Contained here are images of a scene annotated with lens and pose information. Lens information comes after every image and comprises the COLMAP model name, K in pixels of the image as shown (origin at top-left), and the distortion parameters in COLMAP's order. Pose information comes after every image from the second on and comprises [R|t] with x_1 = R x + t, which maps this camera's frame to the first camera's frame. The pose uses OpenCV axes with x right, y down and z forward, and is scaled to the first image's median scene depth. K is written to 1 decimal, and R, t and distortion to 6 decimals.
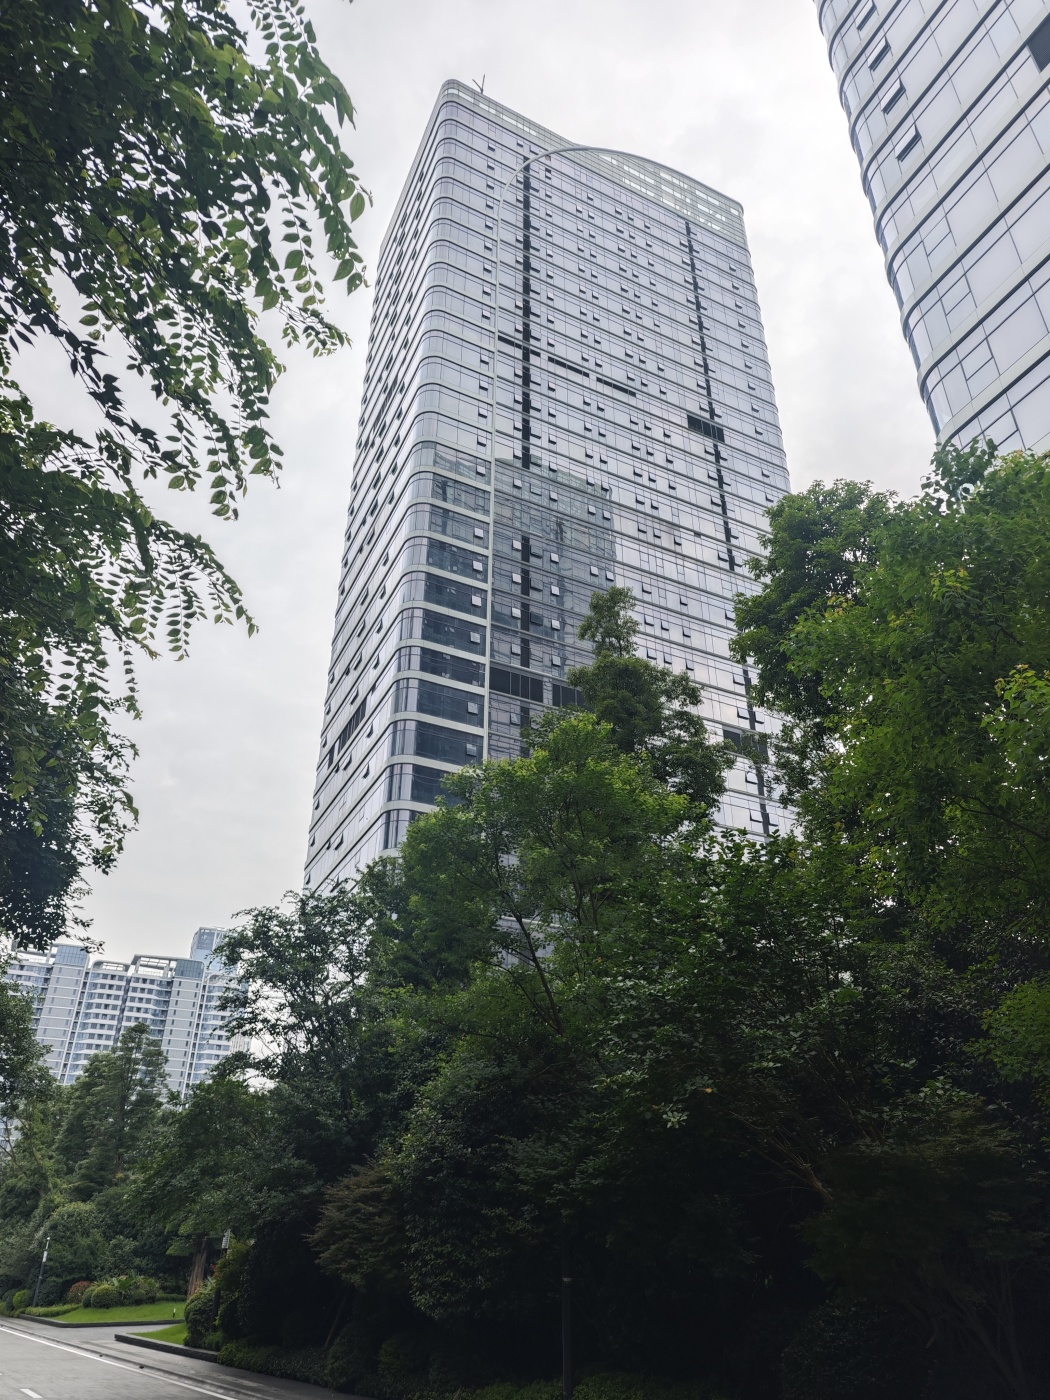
lens RADIAL K [[971.3, 0, 512.1], [0, 971.3, 708.6], [0, 0, 1]] dist [0.011087, 0.004234]
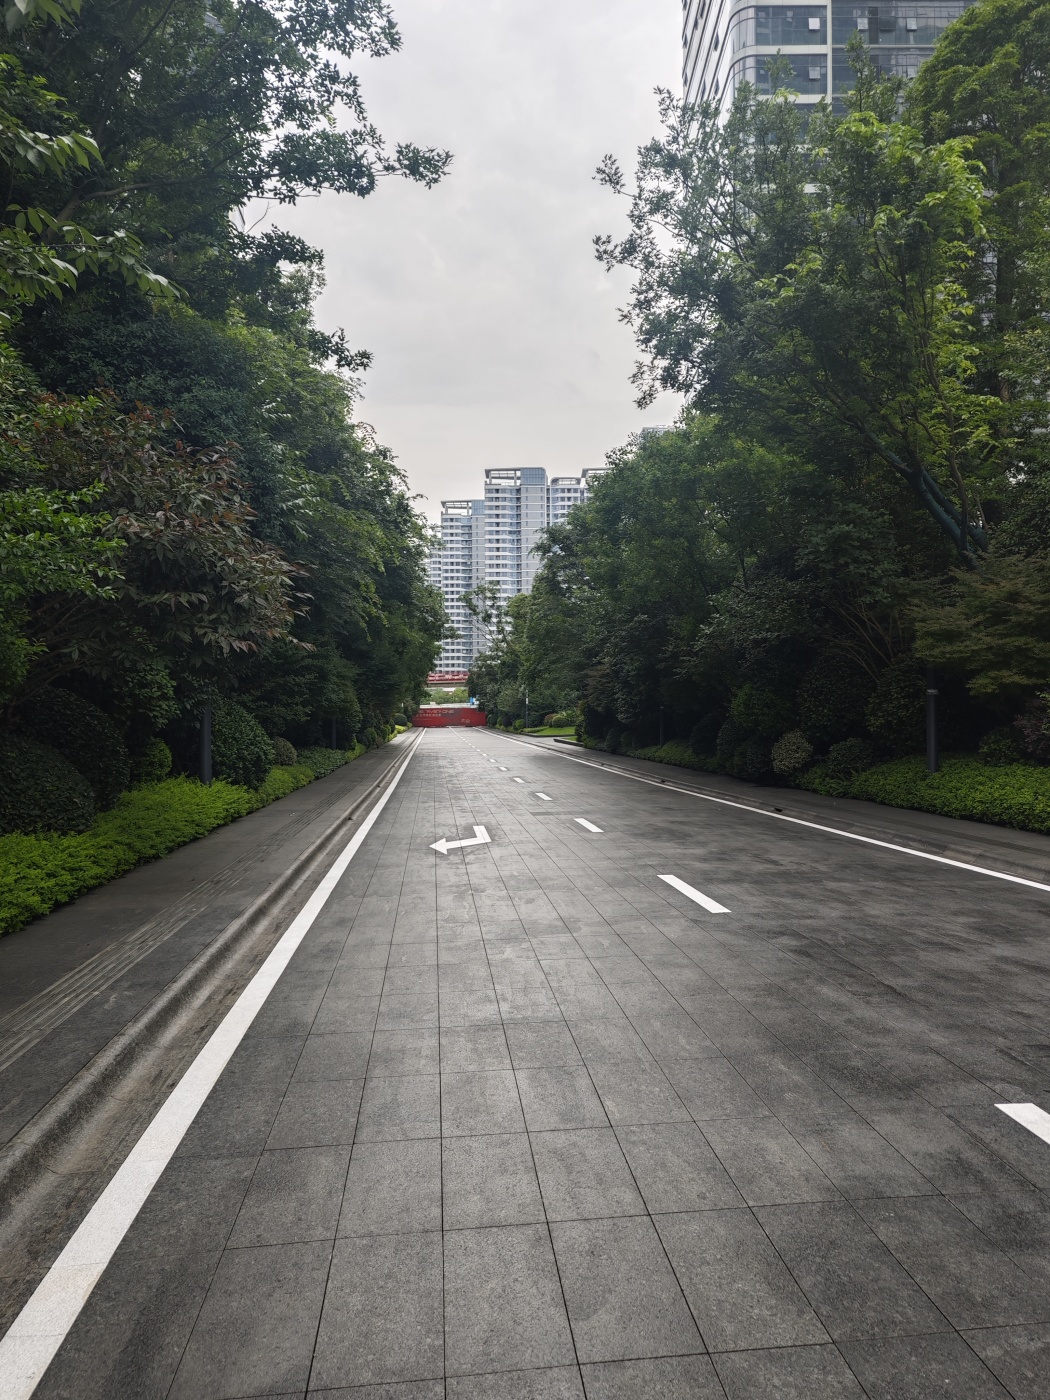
lens RADIAL K [[952.3, 0, 529.4], [0, 952.3, 729.8], [0, 0, 1]] dist [-0.001265, -0.000735]
pose [[0.901985, -0.009826, -0.431656, 0.100786], [0.232736, 0.853133, 0.466903, -0.063129], [0.363672, -0.521602, 0.771799, -0.112780]]
